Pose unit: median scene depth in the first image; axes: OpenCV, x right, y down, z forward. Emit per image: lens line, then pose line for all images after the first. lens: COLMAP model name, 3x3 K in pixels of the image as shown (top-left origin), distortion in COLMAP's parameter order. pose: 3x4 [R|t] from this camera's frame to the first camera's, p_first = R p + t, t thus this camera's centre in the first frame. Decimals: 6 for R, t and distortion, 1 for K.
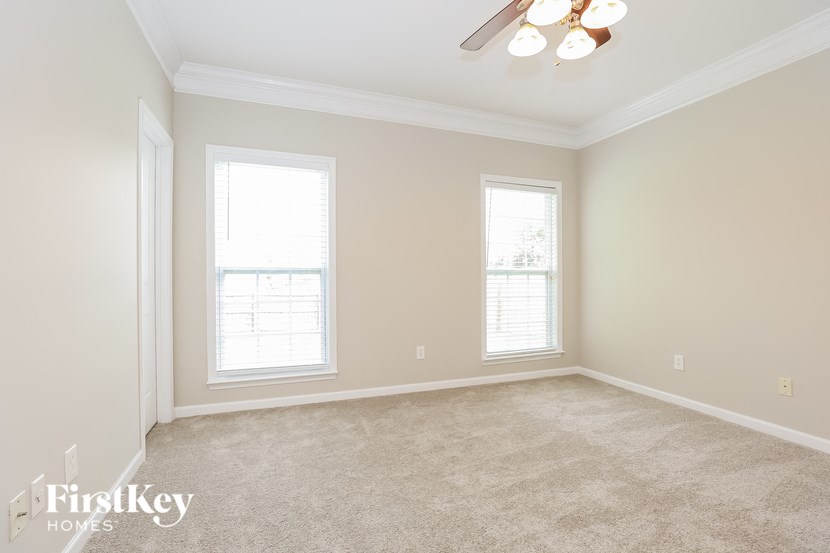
lens RADIAL K [[384.5, 0, 417.2], [0, 384.5, 276.7], [0, 0, 1]] dist [-0.039982, 0.000035]
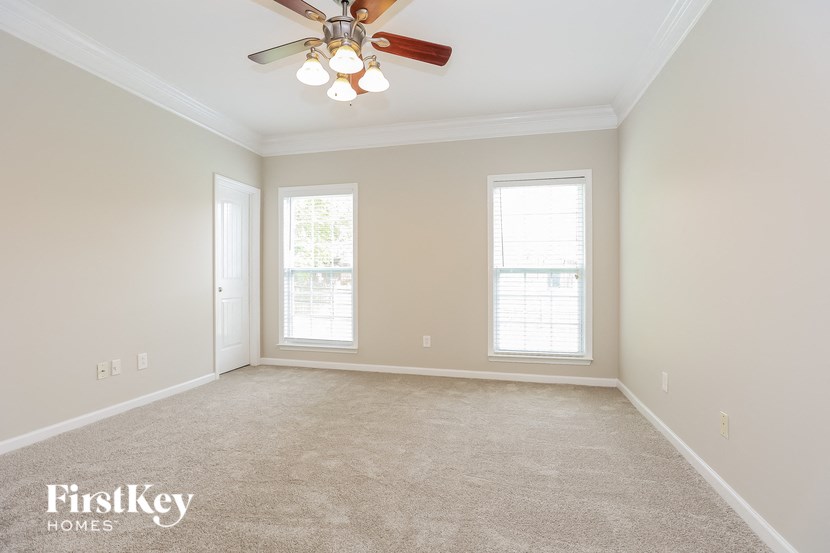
lens RADIAL K [[384.5, 0, 417.2], [0, 384.5, 276.7], [0, 0, 1]] dist [-0.039982, 0.000035]
pose [[0.827359, 0.003038, -0.561665, 0.611761], [-0.001665, 0.999994, 0.002955, 0.001851], [0.561670, -0.001510, 0.827360, 0.037010]]
